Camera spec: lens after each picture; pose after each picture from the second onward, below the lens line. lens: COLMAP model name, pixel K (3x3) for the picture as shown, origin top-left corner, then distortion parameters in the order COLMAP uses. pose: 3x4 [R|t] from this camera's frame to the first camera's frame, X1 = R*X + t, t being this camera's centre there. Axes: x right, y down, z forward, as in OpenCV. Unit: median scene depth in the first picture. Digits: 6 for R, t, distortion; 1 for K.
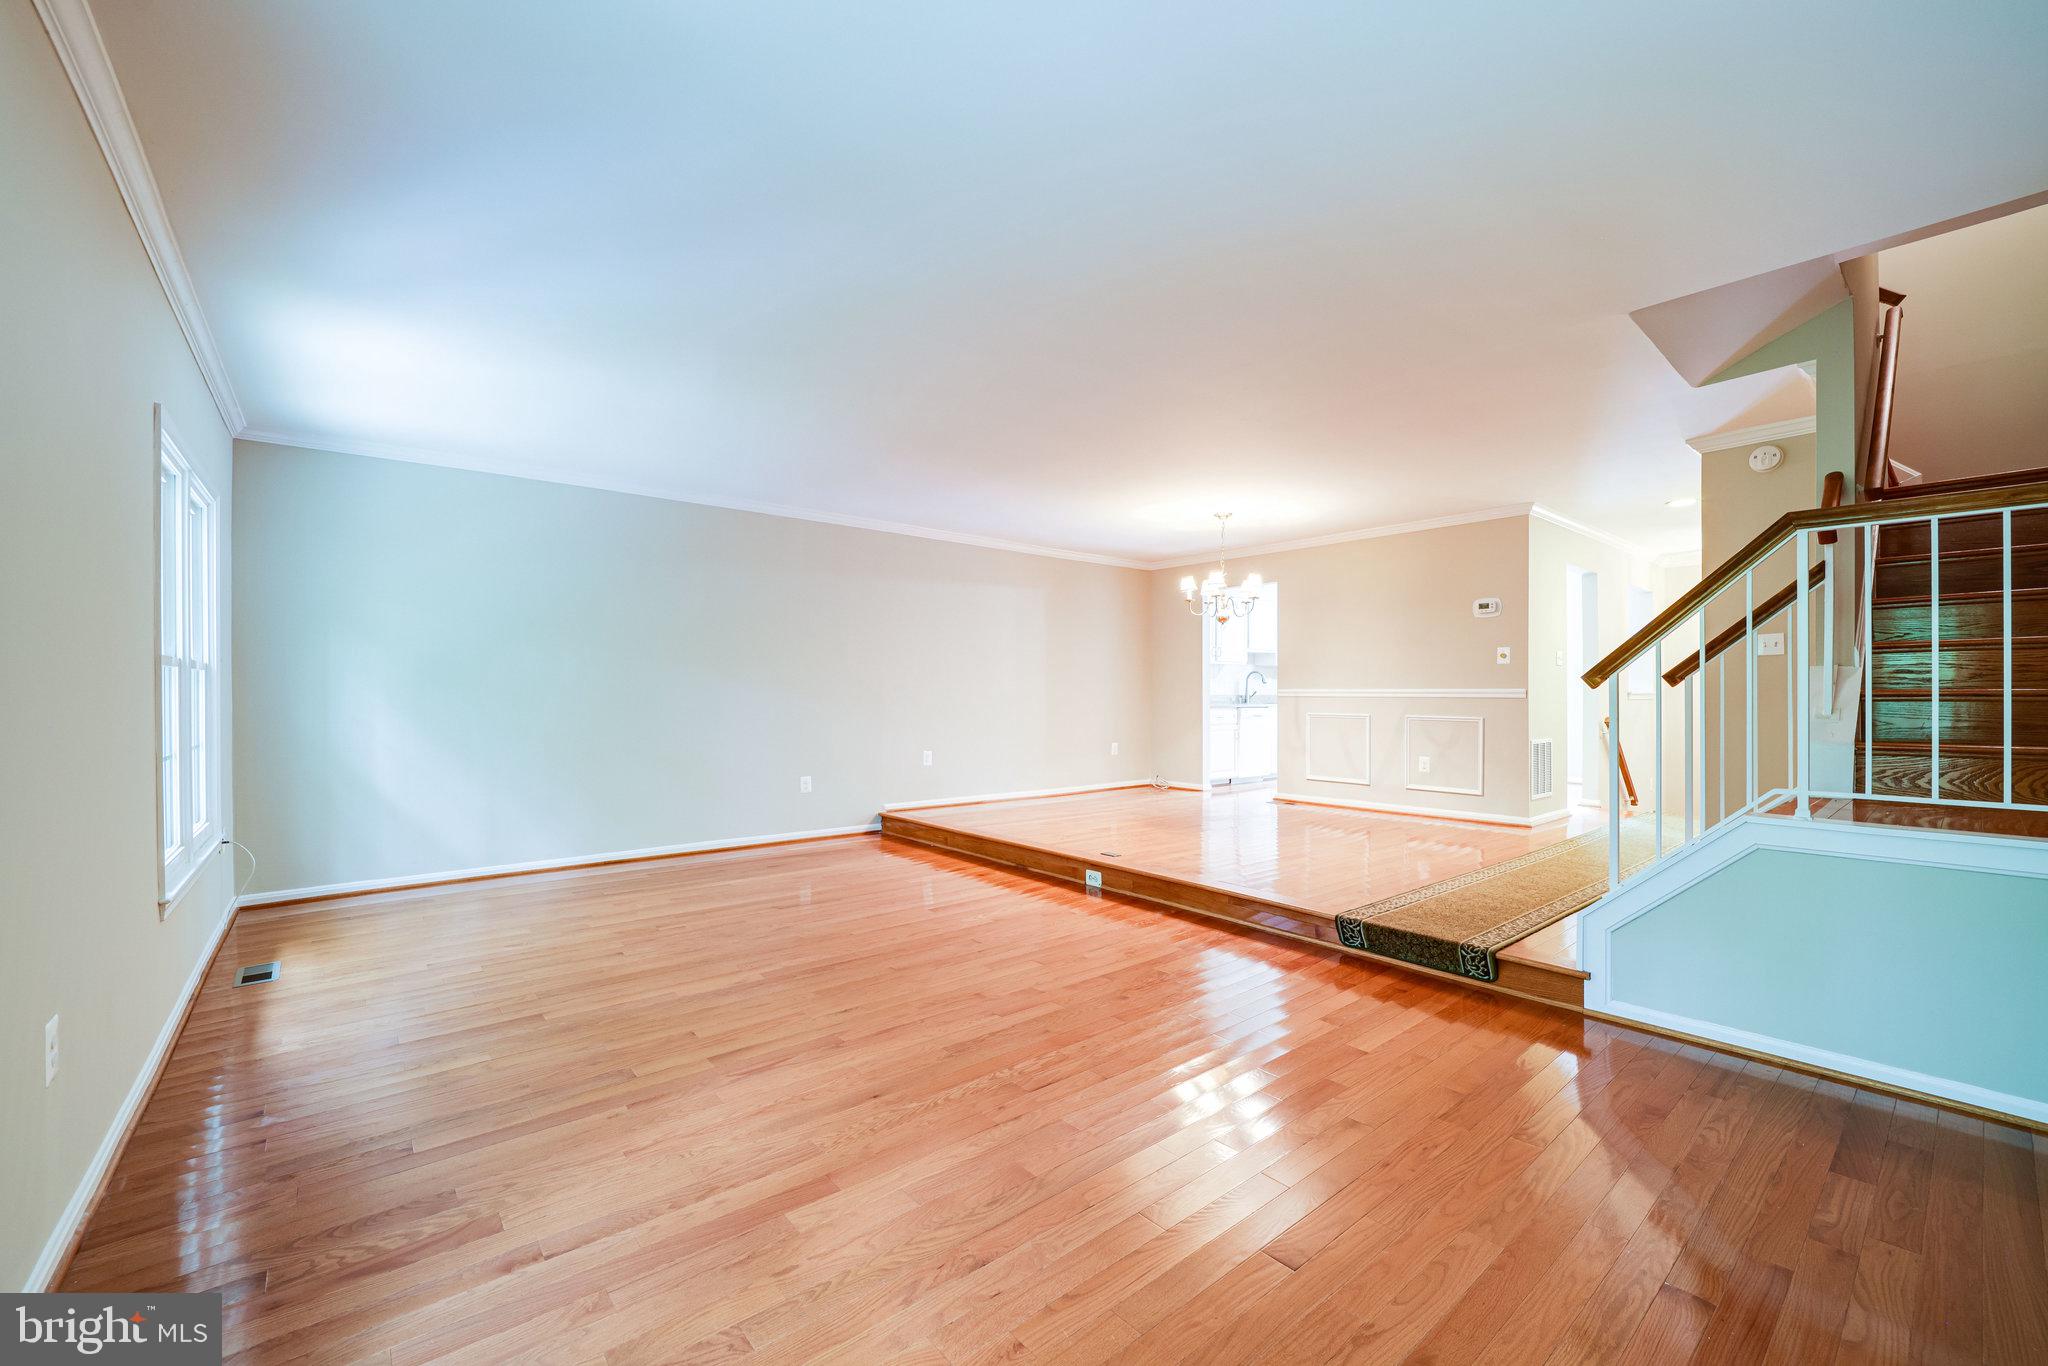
lens RADIAL K [[824.3, 0, 1030.5], [0, 824.3, 692.1], [0, 0, 1]] dist [-0.007765, -0.003461]
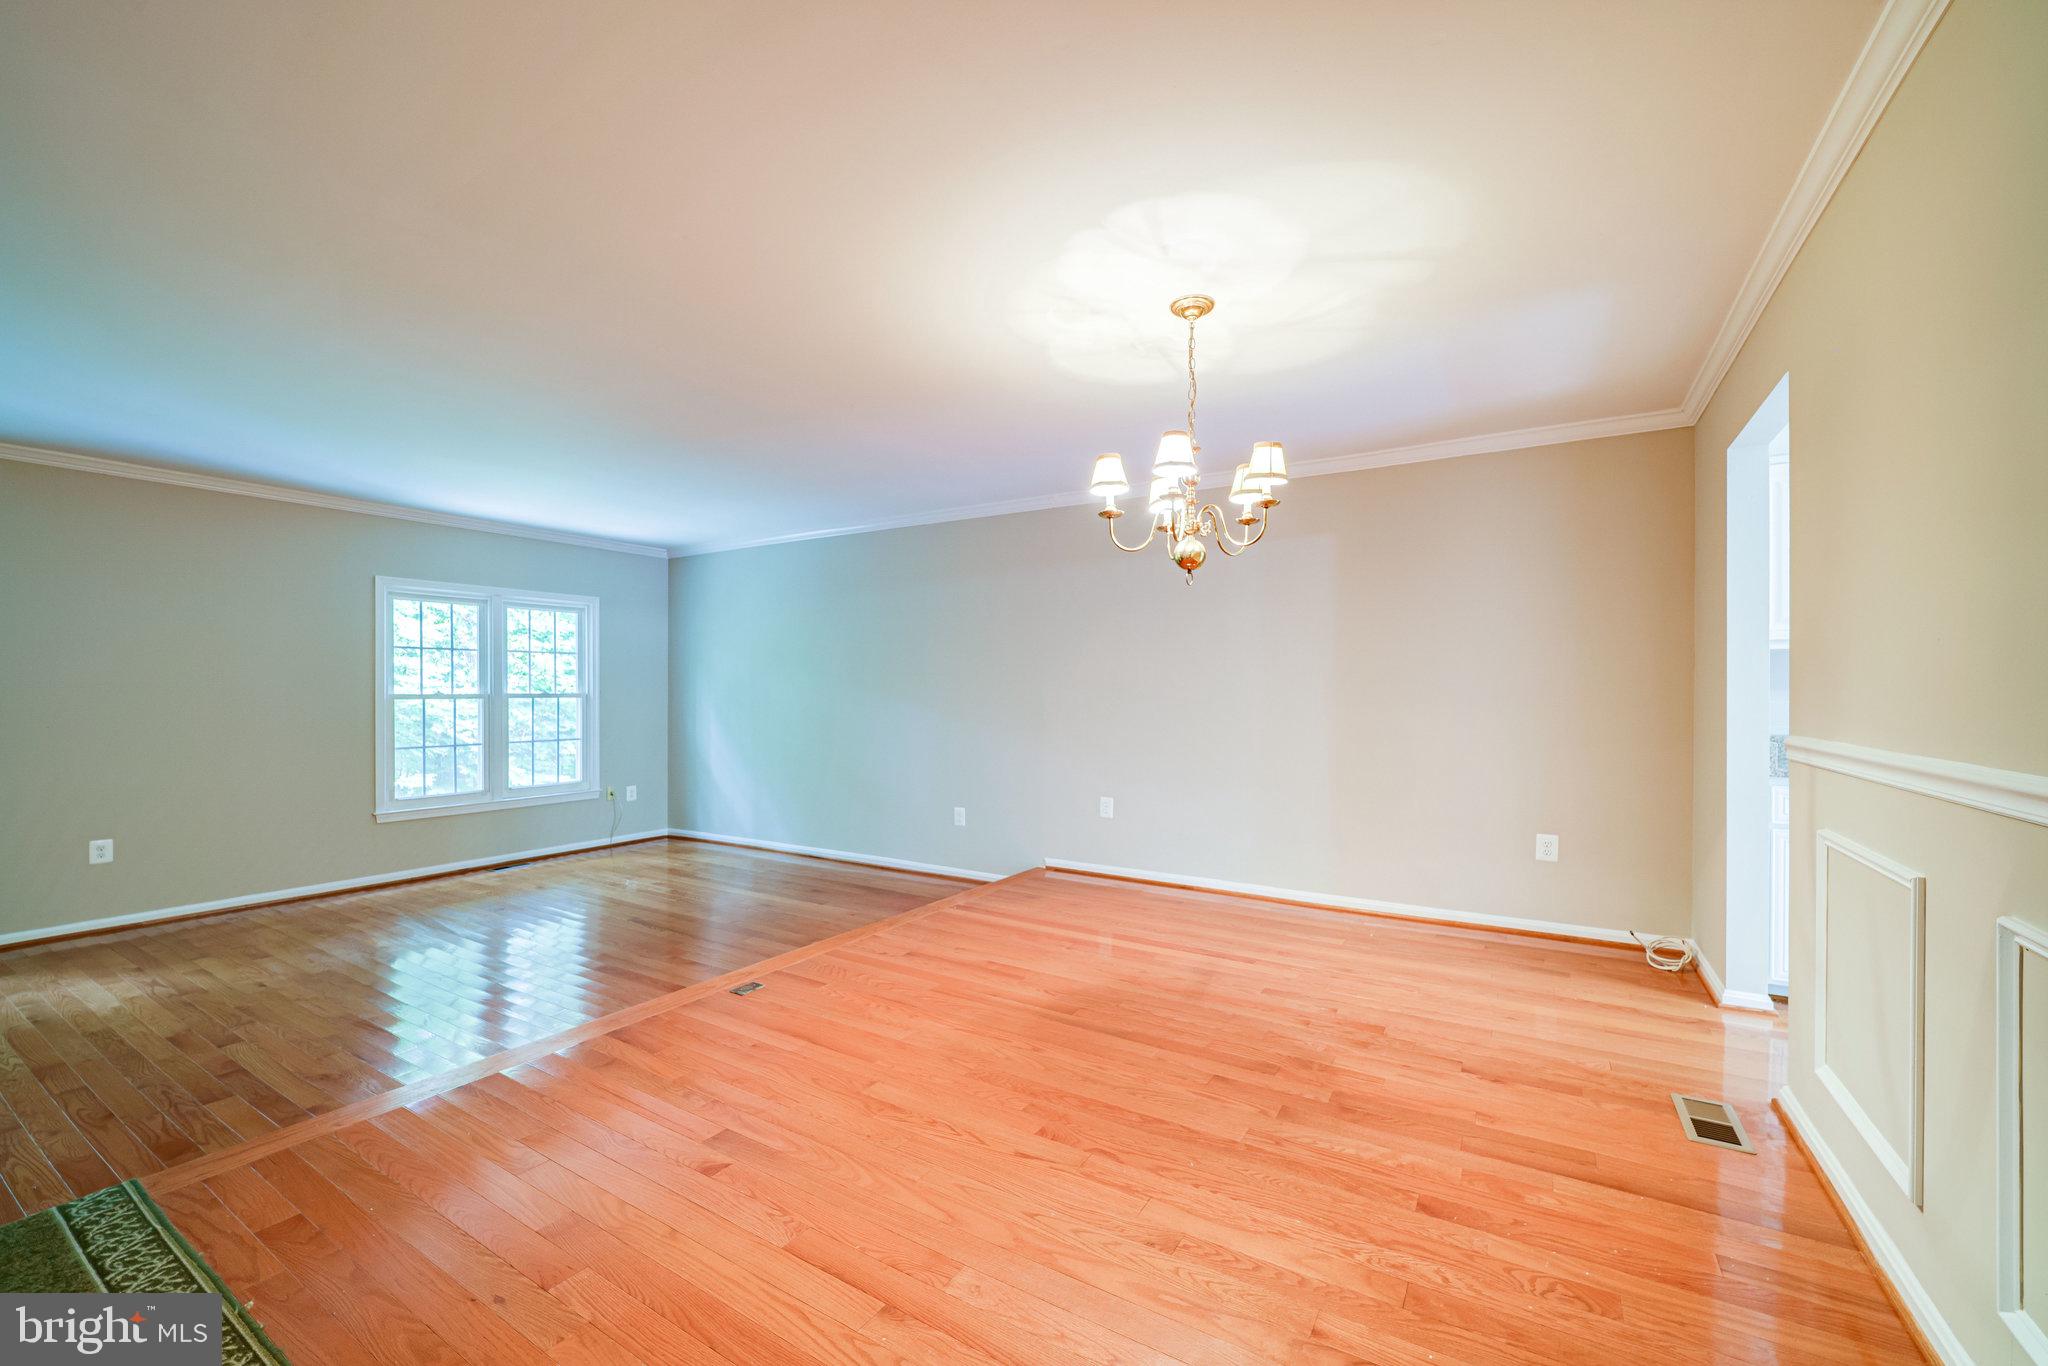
lens RADIAL K [[824.3, 0, 1031.2], [0, 824.3, 692.6], [0, 0, 1]] dist [-0.007765, -0.003461]
pose [[0.316871, 0.000743, -0.948468, 0.921865], [0.000219, 1.000000, 0.000856, -0.034974], [0.948469, -0.000479, 0.316870, 1.221920]]
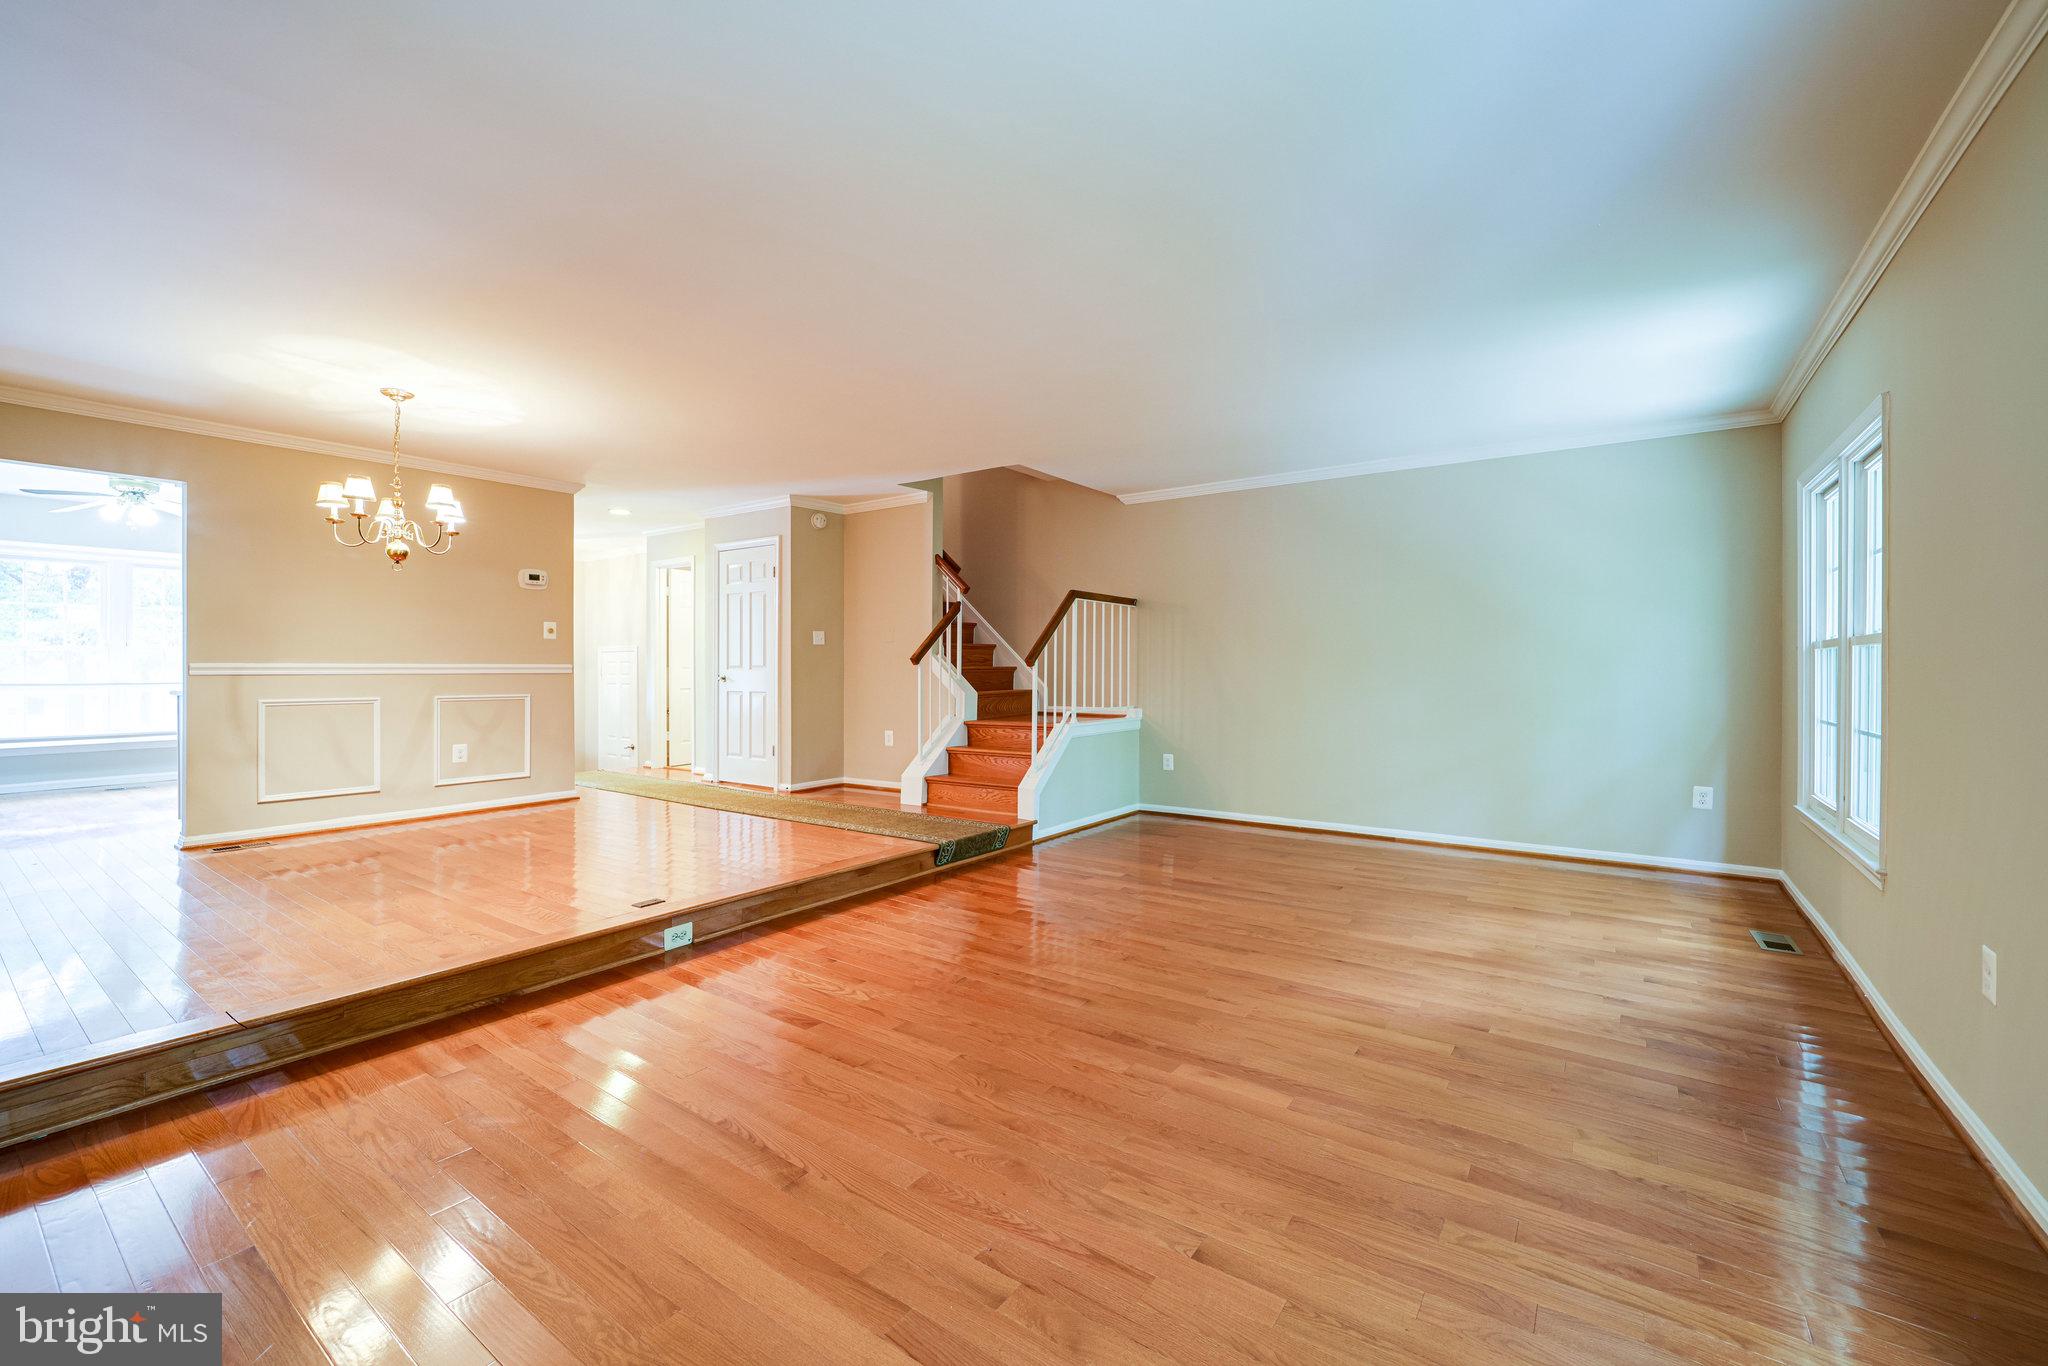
lens RADIAL K [[824.3, 0, 1029.2], [0, 824.3, 665.1], [0, 0, 1]] dist [-0.007765, -0.003461]
pose [[-0.251034, 0.002039, 0.967976, -0.790998], [-0.000969, 0.999997, -0.002357, -0.001904], [-0.967978, -0.001529, -0.251031, 1.048605]]
